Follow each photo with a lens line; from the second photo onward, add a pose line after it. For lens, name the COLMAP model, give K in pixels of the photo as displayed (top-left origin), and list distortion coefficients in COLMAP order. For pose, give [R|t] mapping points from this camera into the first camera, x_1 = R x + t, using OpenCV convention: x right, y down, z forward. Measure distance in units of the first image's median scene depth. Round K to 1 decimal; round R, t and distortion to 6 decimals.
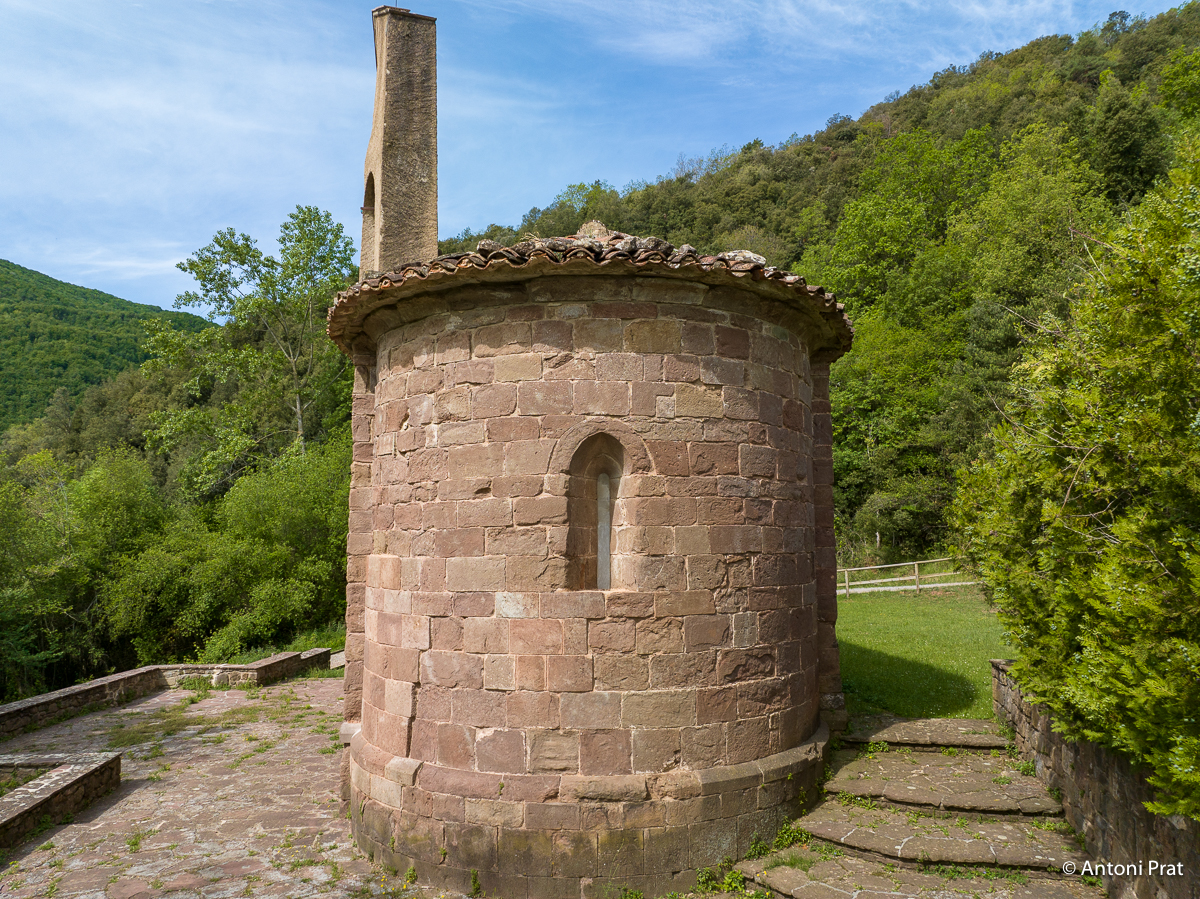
lens RADIAL K [[846.9, 0, 597.6], [0, 846.9, 448.7], [0, 0, 1]] dist [-0.047570, 0.019637]
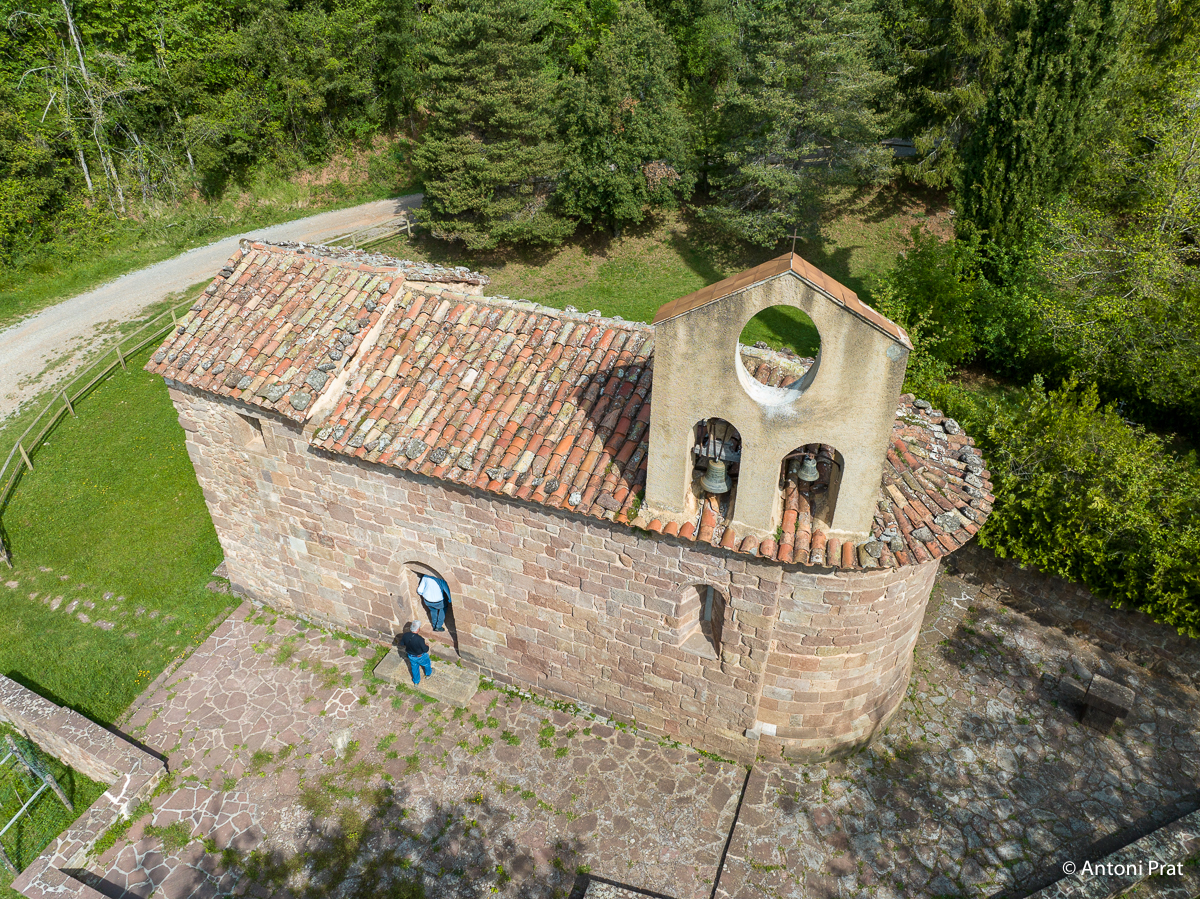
lens RADIAL K [[846.9, 0, 598.4], [0, 846.9, 448.2], [0, 0, 1]] dist [-0.047570, 0.019637]
pose [[0.429376, -0.513985, 0.742601, -1.536374], [-0.106585, 0.787670, 0.606807, -1.201844], [-0.896814, -0.339698, 0.283424, 1.118877]]
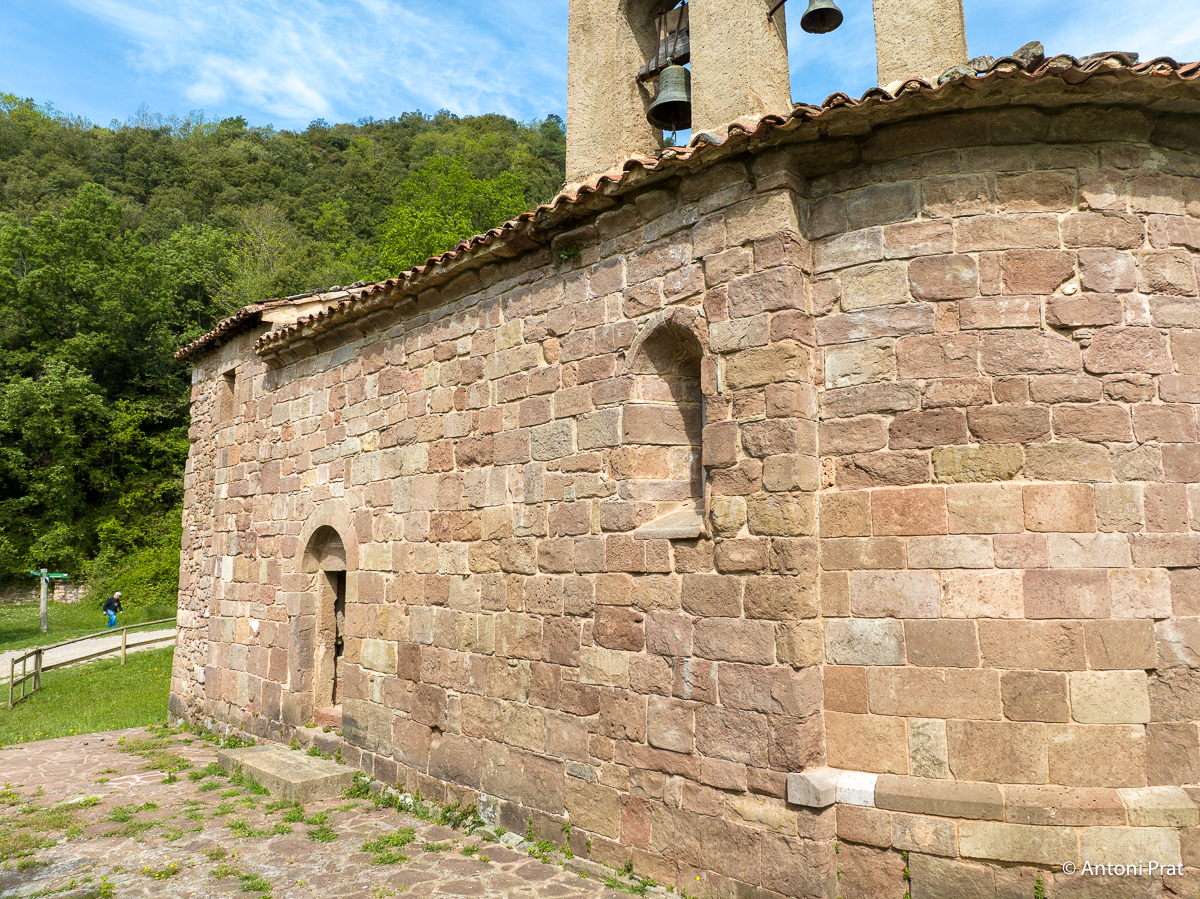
lens RADIAL K [[846.9, 0, 598.7], [0, 846.9, 450.1], [0, 0, 1]] dist [-0.047570, 0.019637]
pose [[0.754889, 0.095265, 0.648897, -0.916250], [-0.077739, 0.995417, -0.055700, 0.163816], [-0.651229, -0.008397, 0.758835, 0.733261]]
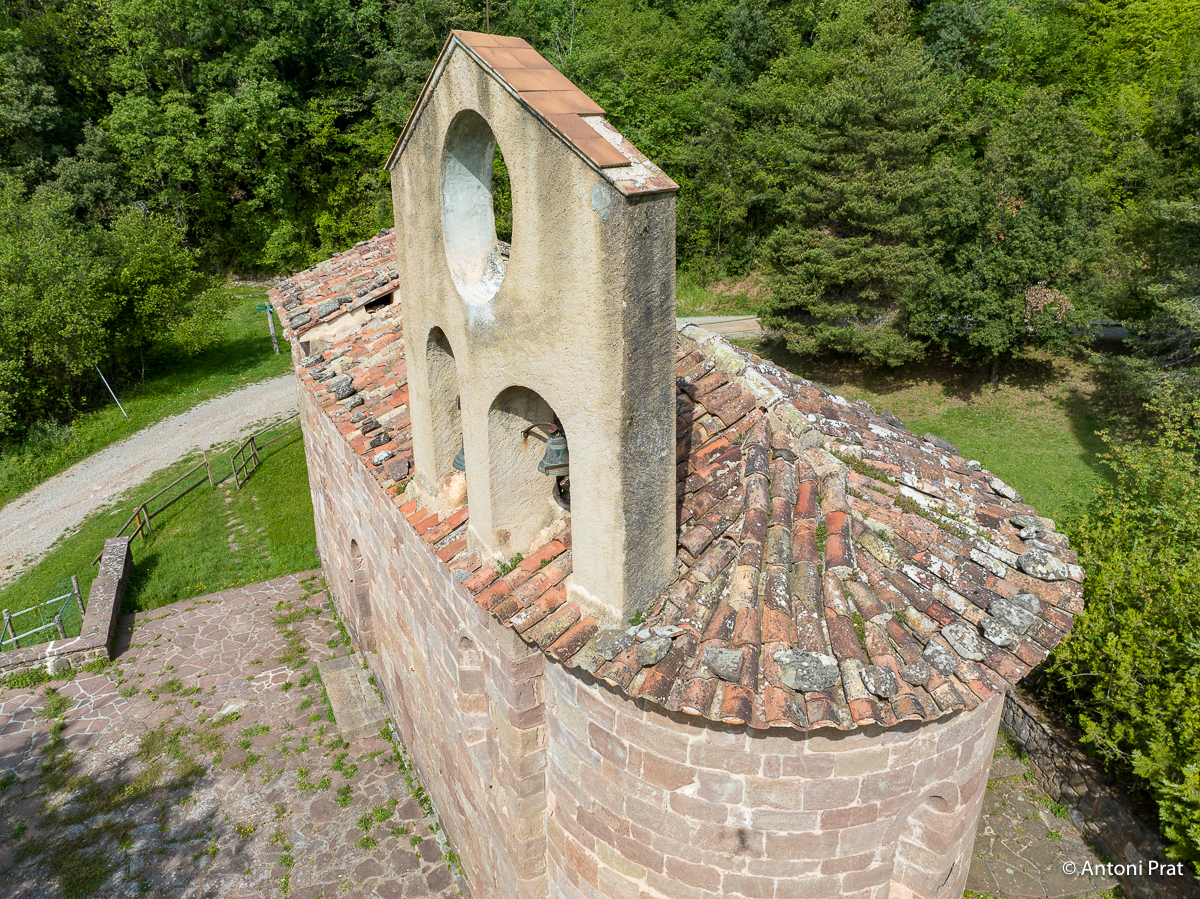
lens RADIAL K [[846.9, 0, 599.3], [0, 846.9, 445.9], [0, 0, 1]] dist [-0.047570, 0.019637]
pose [[0.910267, -0.149318, 0.386159, -0.573820], [-0.045546, 0.890925, 0.451861, -0.699437], [-0.411509, -0.428902, 0.804178, 0.507206]]
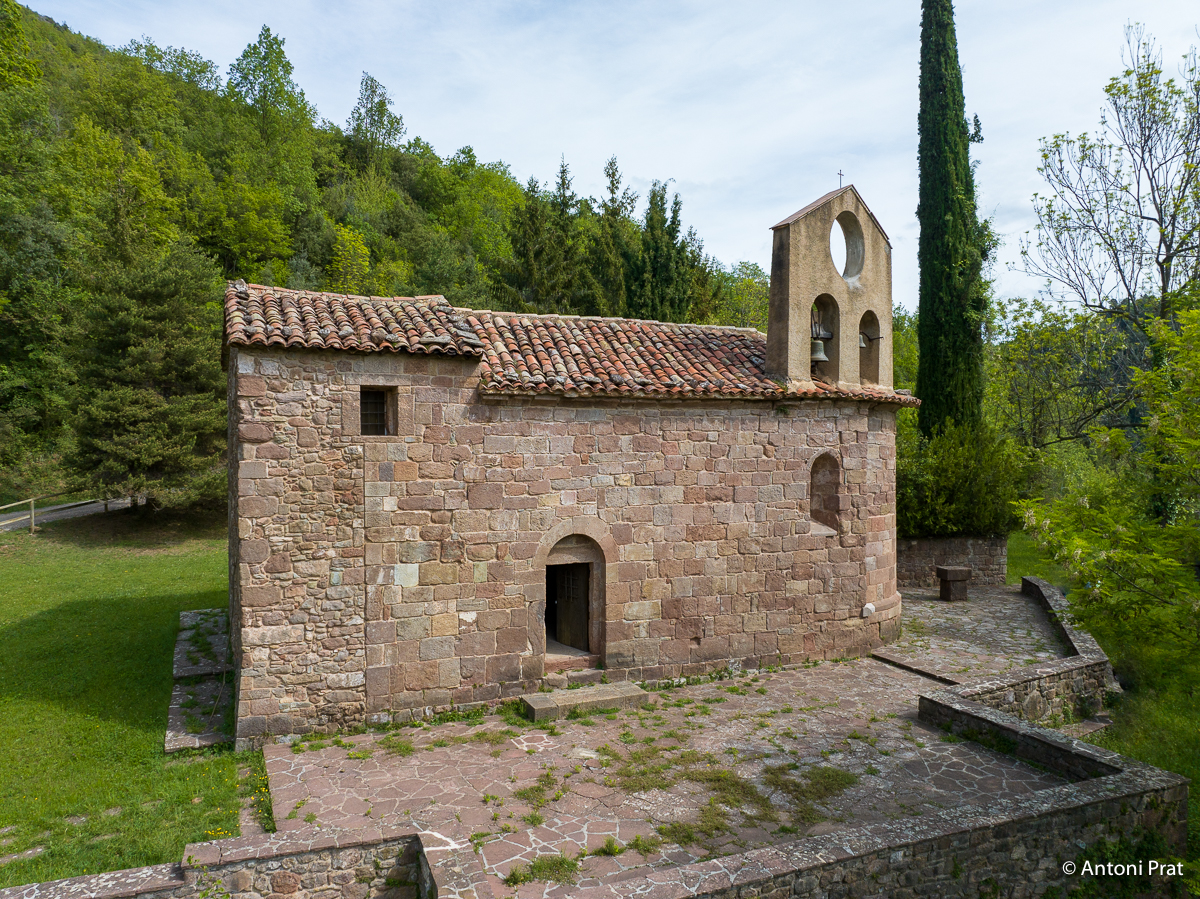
lens RADIAL K [[846.9, 0, 596.7], [0, 846.9, 450.7], [0, 0, 1]] dist [-0.047570, 0.019637]
pose [[-0.354310, -0.011113, 0.935062, -2.103342], [-0.107923, 0.993734, -0.029083, 0.108474], [-0.928879, -0.111219, -0.353289, 2.572246]]
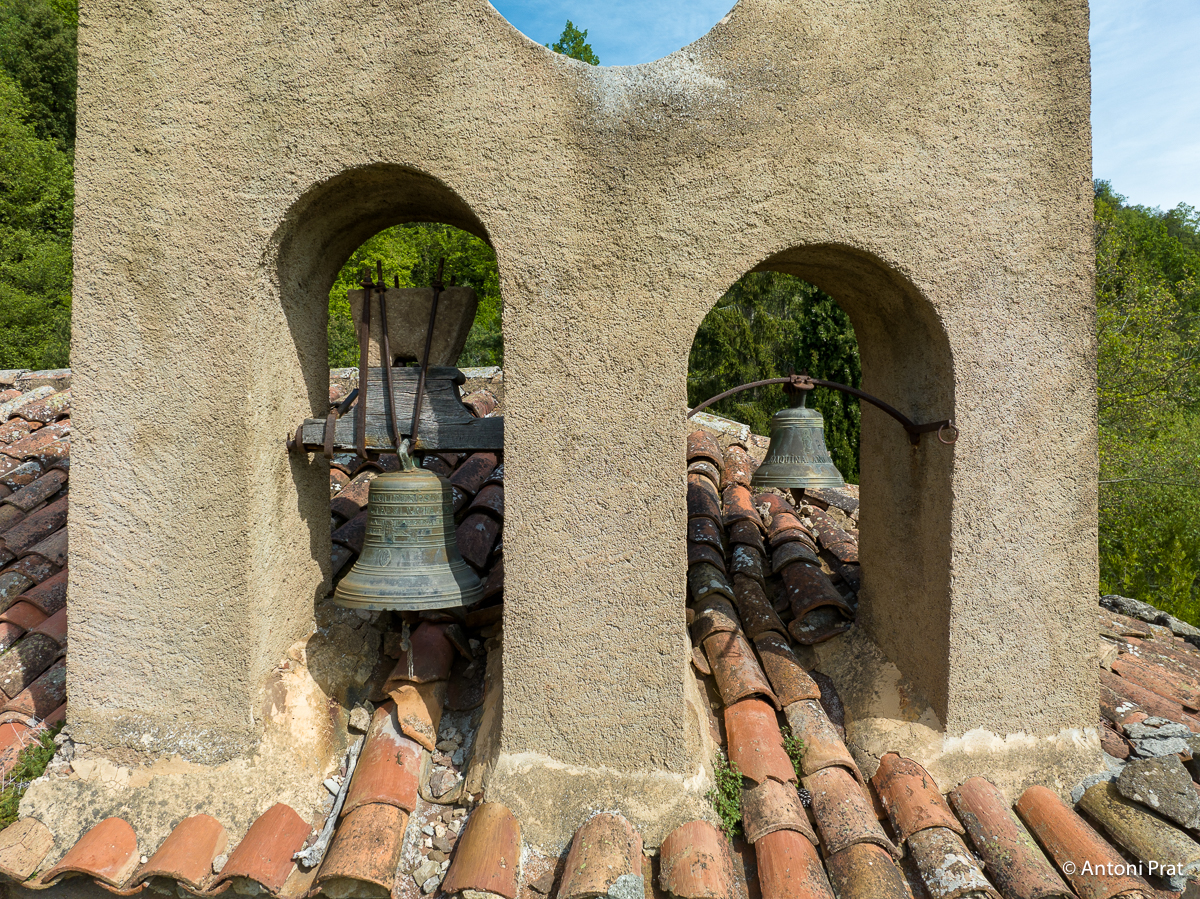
lens RADIAL K [[846.9, 0, 598.7], [0, 846.9, 450.5], [0, 0, 1]] dist [-0.047570, 0.019637]
pose [[0.174621, 0.002070, 0.984634, -0.650320], [-0.115728, 0.993110, 0.018436, -0.307902], [-0.977811, -0.117169, 0.173657, 1.215784]]
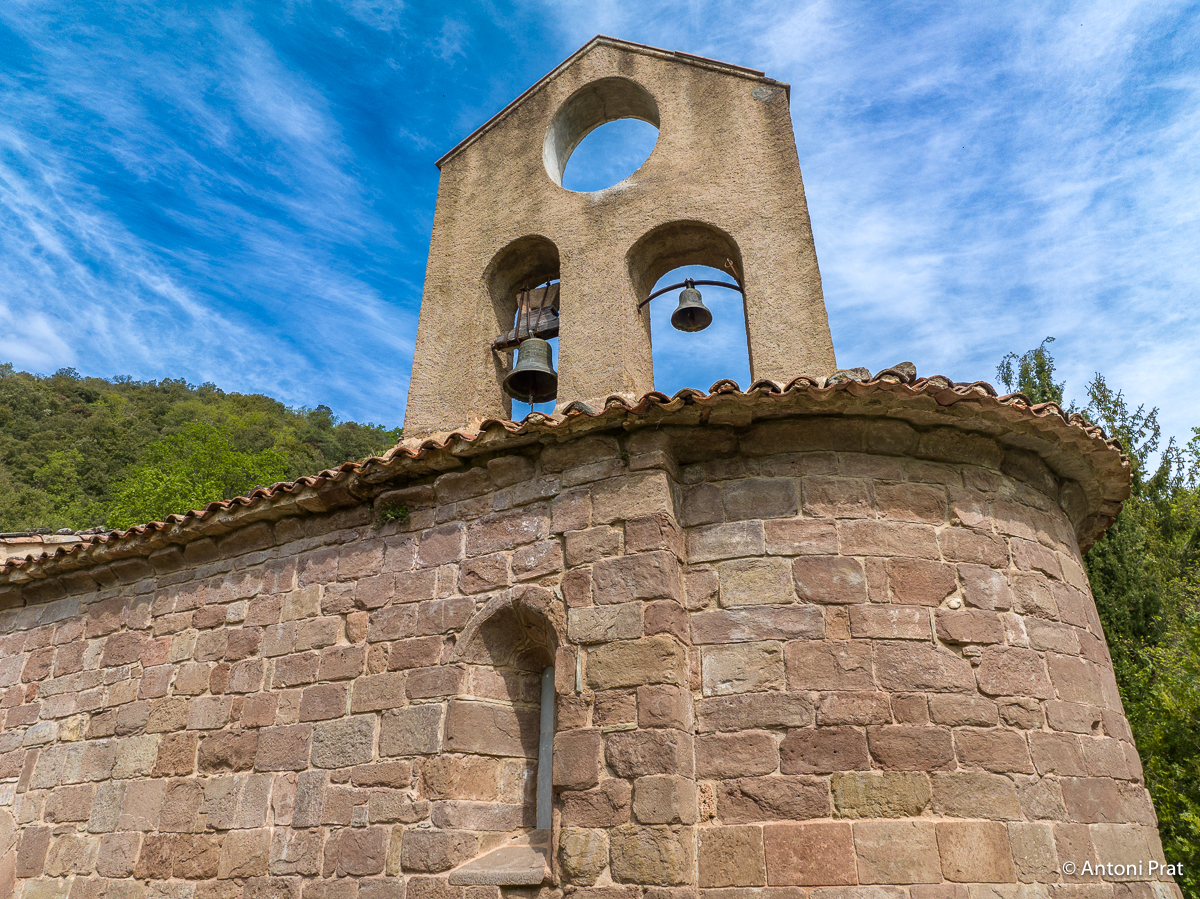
lens RADIAL K [[846.9, 0, 600.4], [0, 846.9, 446.7], [0, 0, 1]] dist [-0.047570, 0.019637]
pose [[0.516075, 0.416792, 0.748299, -0.884293], [-0.100316, 0.897024, -0.430446, 0.166252], [-0.850649, 0.147076, 0.504742, 0.880769]]
